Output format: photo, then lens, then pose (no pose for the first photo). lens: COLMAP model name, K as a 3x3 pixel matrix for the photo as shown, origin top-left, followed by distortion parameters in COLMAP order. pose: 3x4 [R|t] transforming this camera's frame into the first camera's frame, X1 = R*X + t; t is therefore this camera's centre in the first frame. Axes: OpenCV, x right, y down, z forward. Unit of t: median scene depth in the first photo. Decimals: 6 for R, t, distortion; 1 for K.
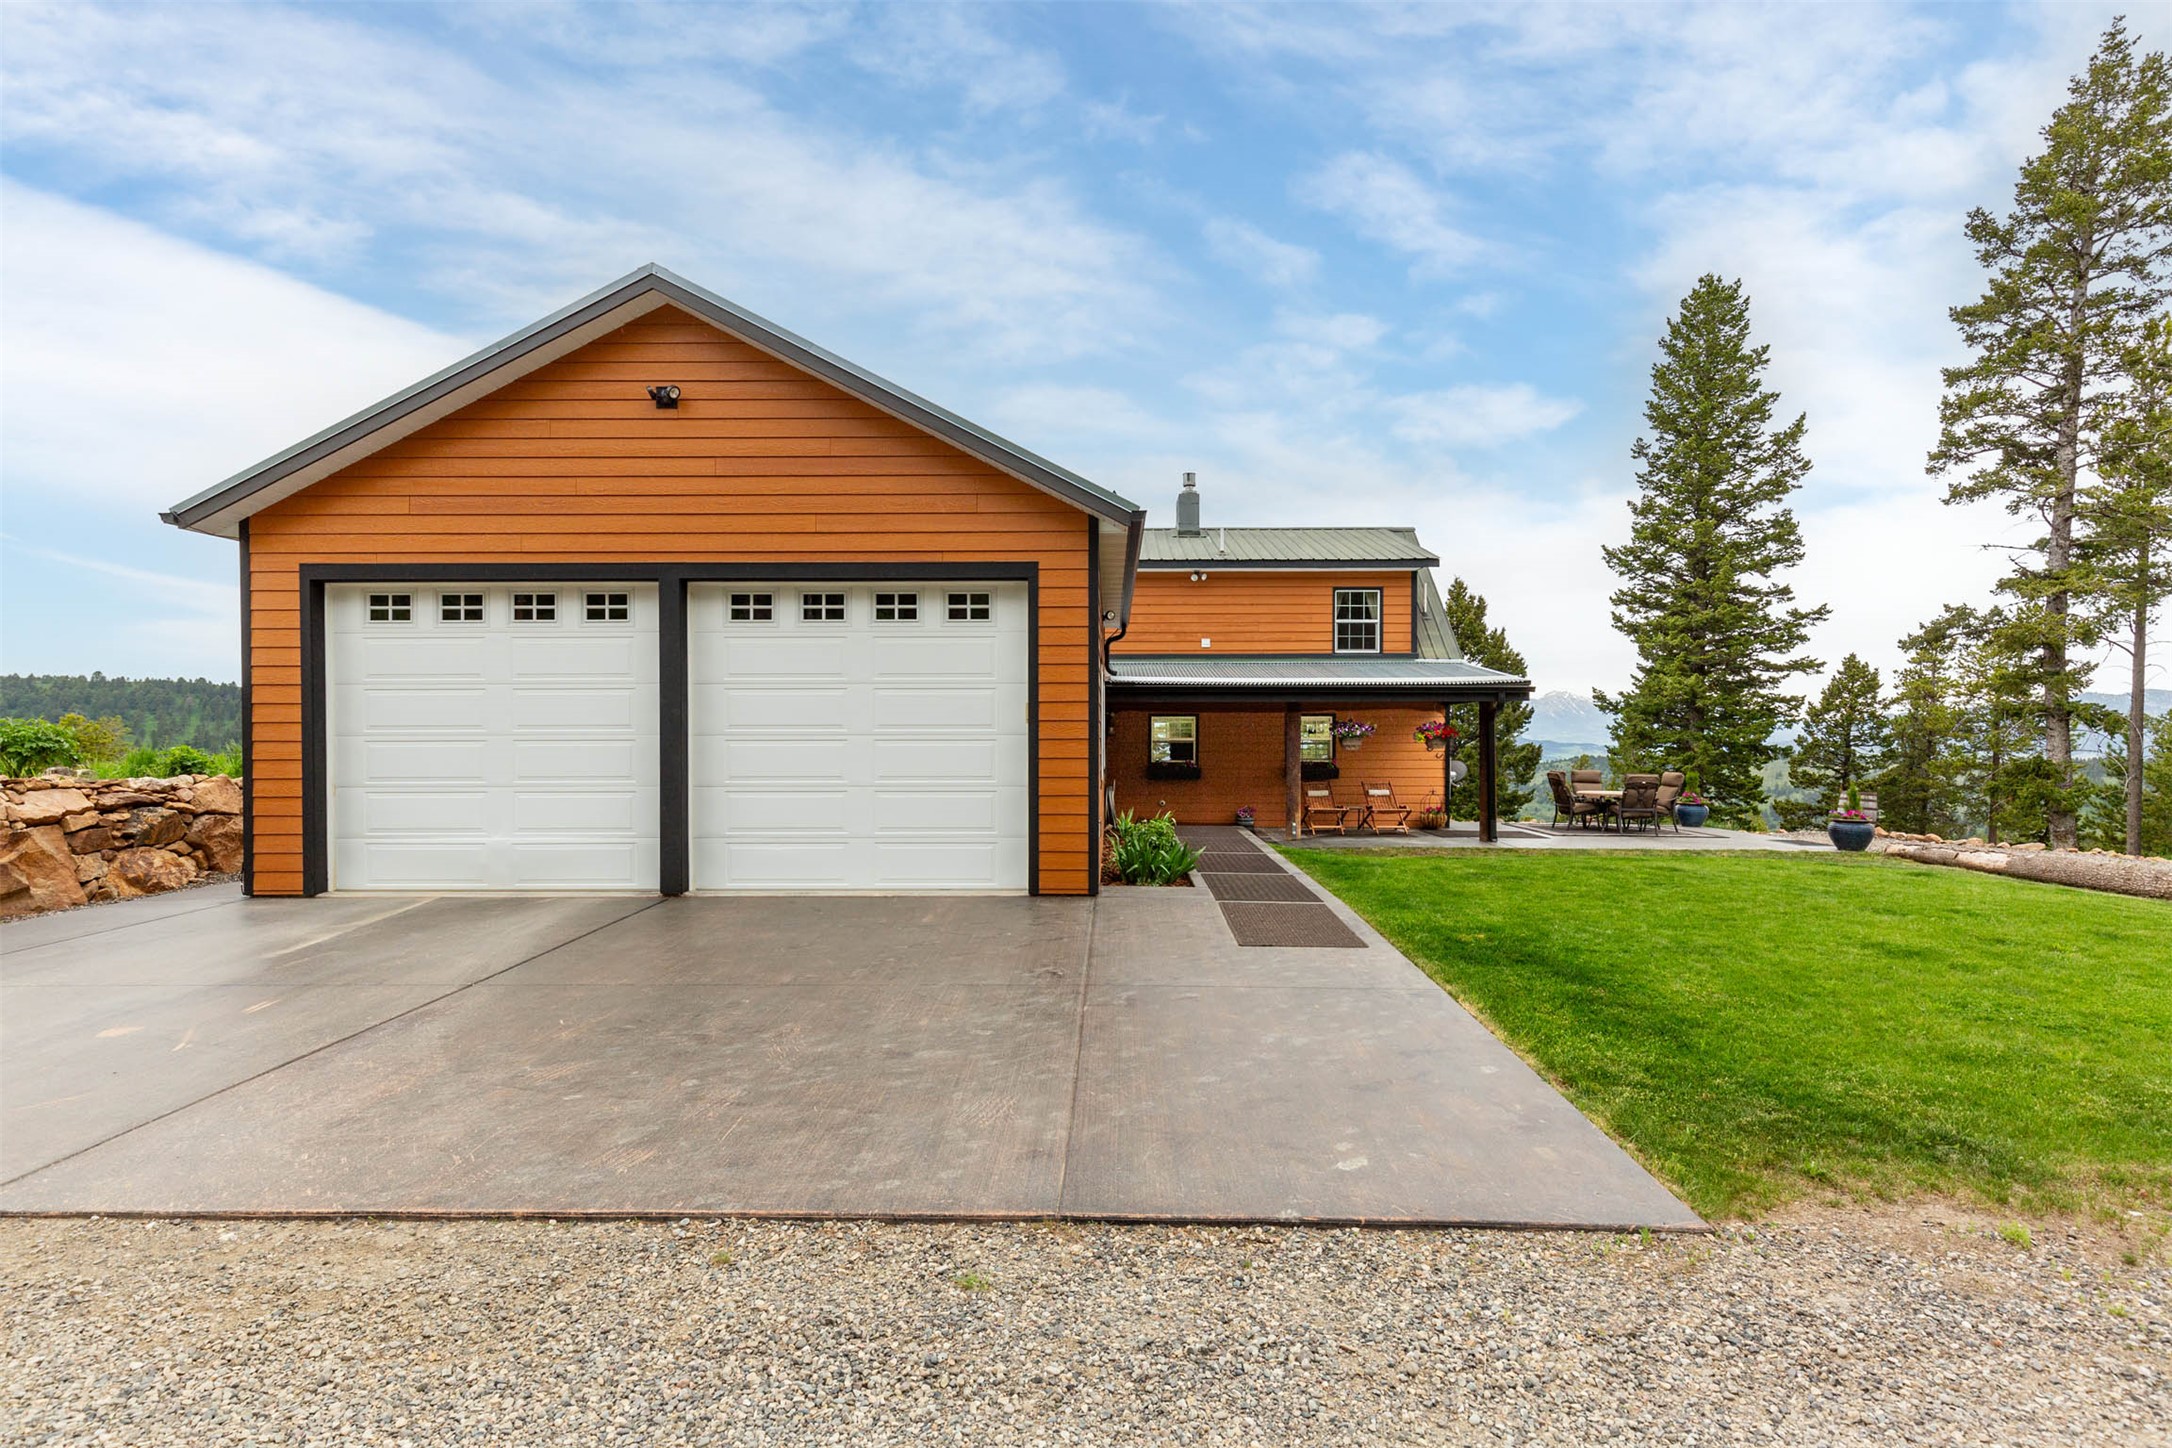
lens RADIAL K [[977.2, 0, 1090.2], [0, 977.2, 727.0], [0, 0, 1]] dist [0.001064, -0.001382]
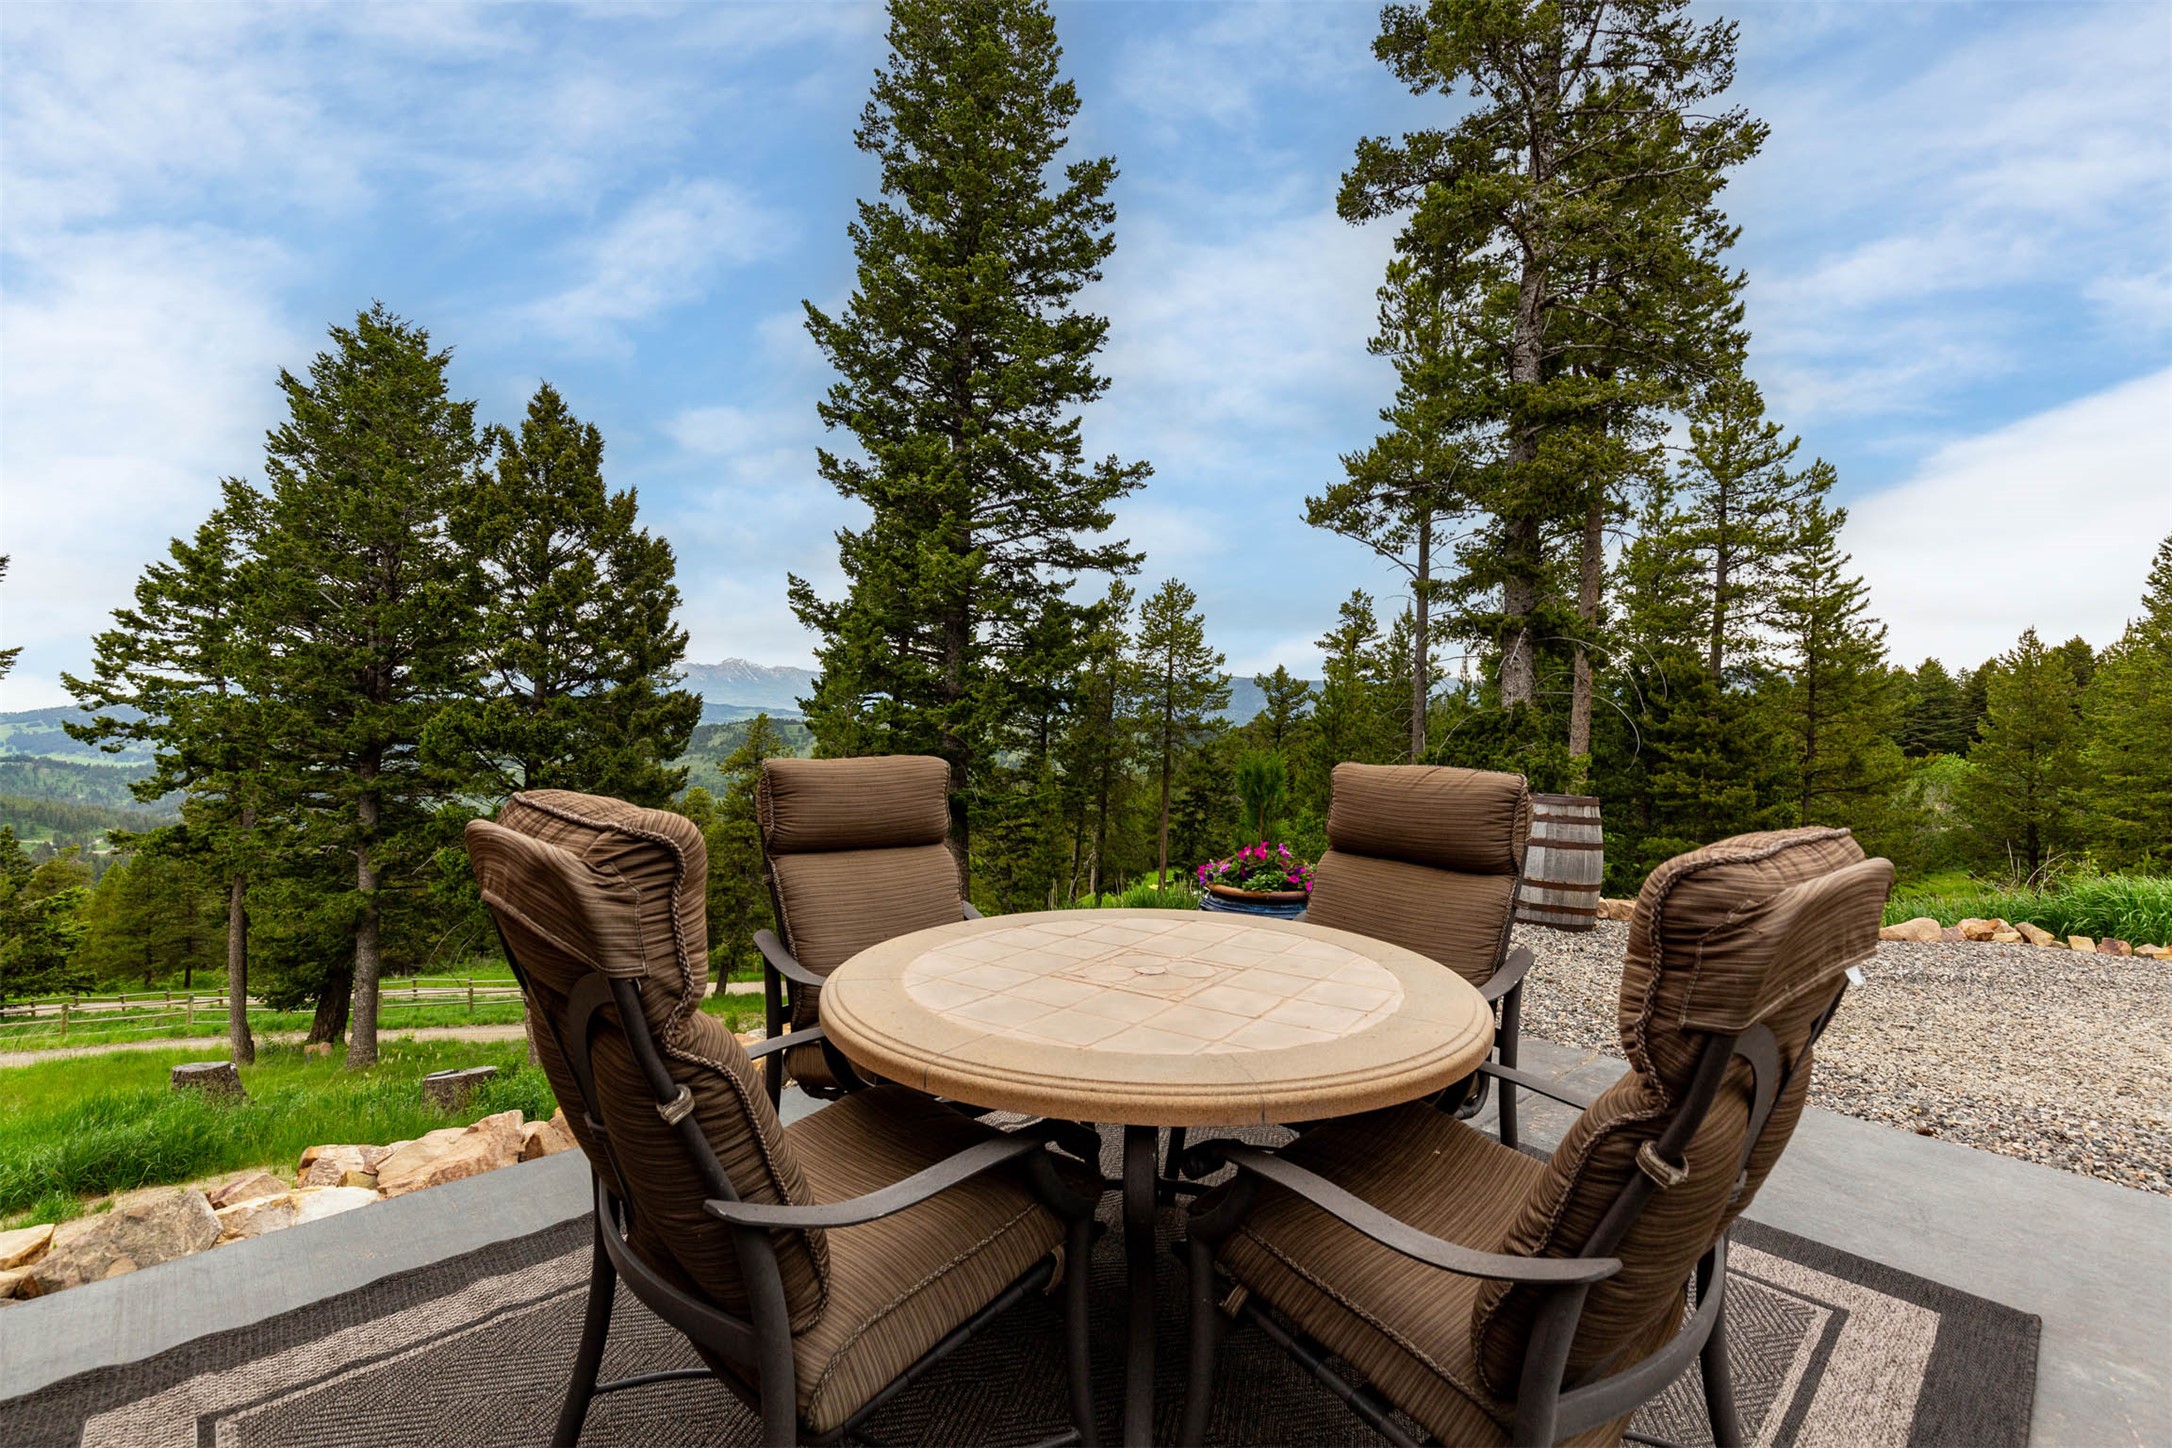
lens RADIAL K [[977.2, 0, 1090.2], [0, 977.2, 727.0], [0, 0, 1]] dist [0.001064, -0.001382]
pose [[0.699694, -0.013171, 0.714322, 0.214462], [-0.014195, 0.999376, 0.032331, 0.016084], [-0.714302, -0.032762, 0.699070, 0.436613]]
